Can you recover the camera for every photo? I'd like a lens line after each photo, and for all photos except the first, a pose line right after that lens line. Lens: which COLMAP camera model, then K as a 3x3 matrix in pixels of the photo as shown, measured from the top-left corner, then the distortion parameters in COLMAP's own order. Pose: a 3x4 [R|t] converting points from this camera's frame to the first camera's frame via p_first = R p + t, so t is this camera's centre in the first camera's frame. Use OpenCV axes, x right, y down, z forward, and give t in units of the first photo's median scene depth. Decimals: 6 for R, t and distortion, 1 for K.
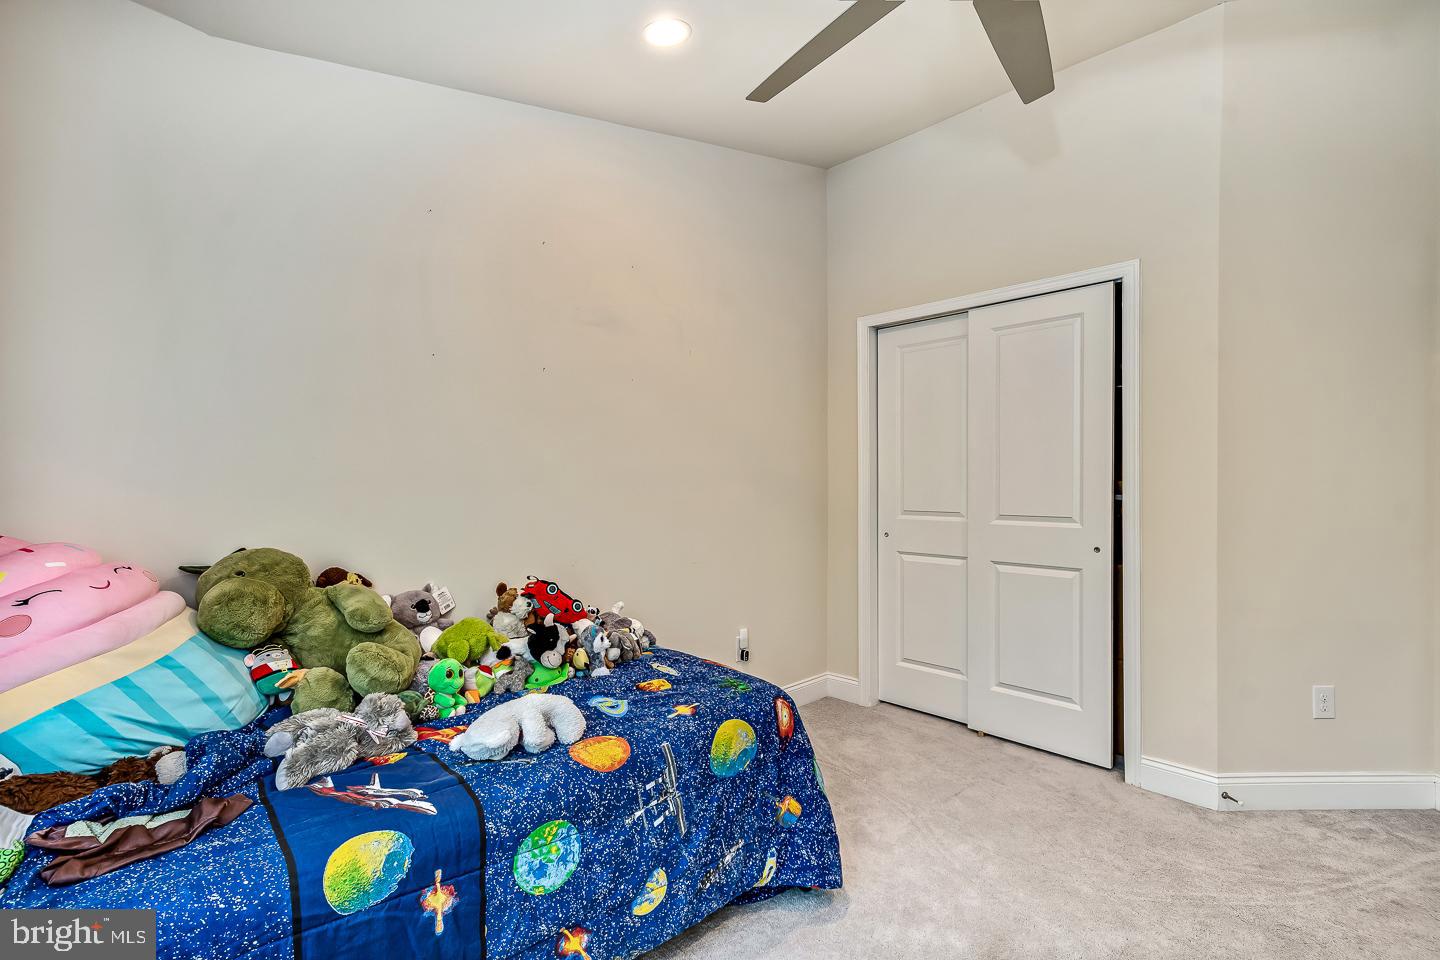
lens RADIAL K [[636.3, 0, 719.4], [0, 636.3, 493.4], [0, 0, 1]] dist [-0.000207, -0.000073]
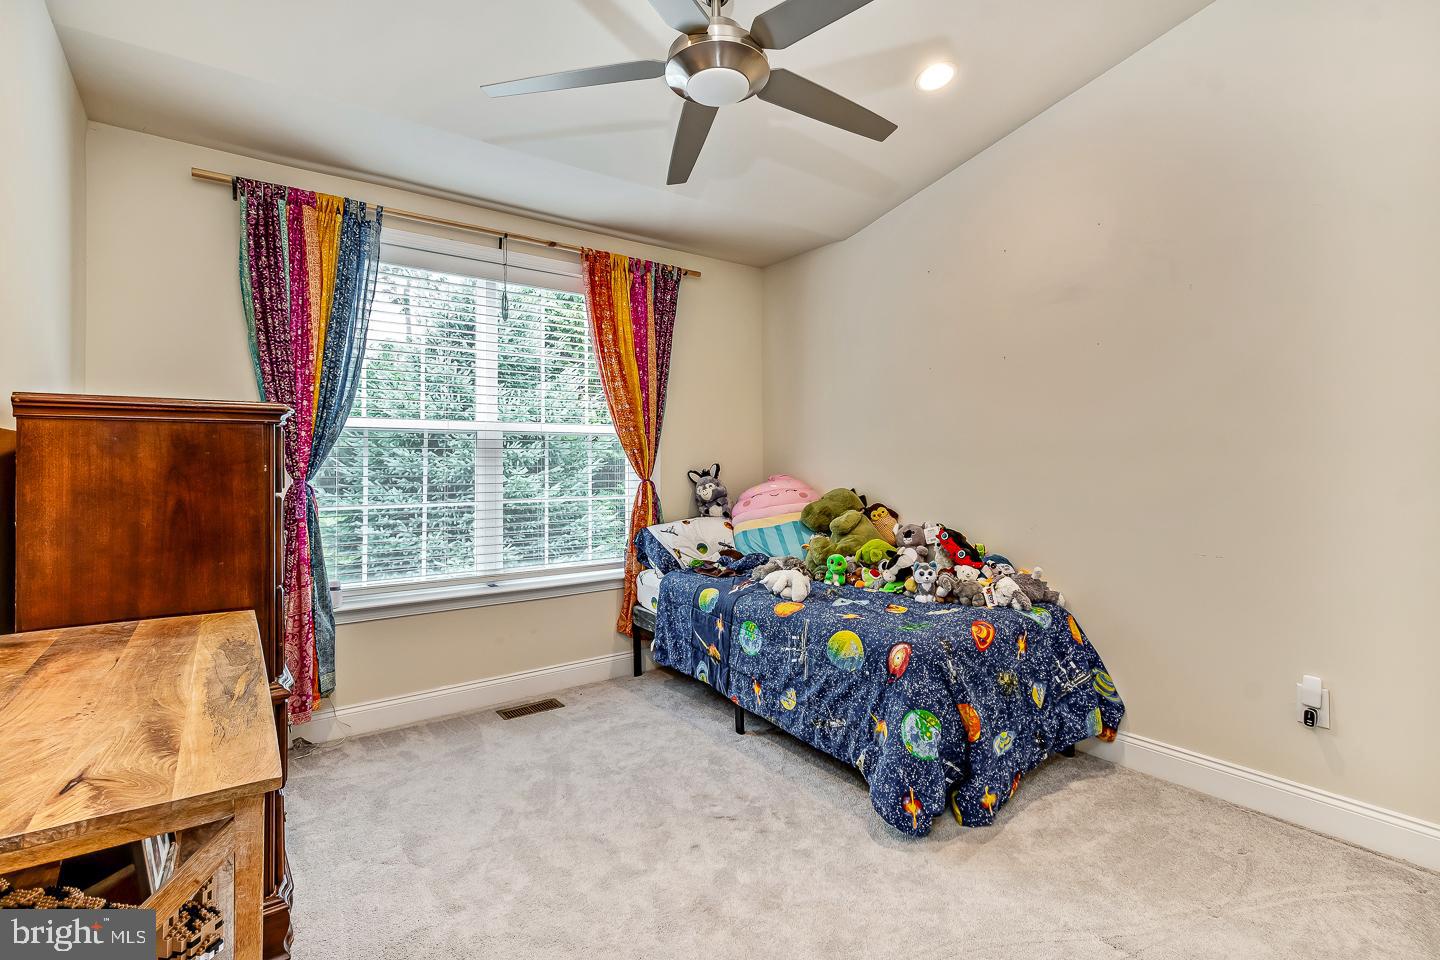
lens RADIAL K [[658.0, 0, 717.0], [0, 658.0, 471.5], [0, 0, 1]] dist [0.000310, 0.000042]
pose [[-0.136029, 0.015836, -0.990578, 1.699337], [-0.006292, 0.999838, 0.016848, -0.002045], [0.990685, 0.008525, -0.135907, 1.084718]]
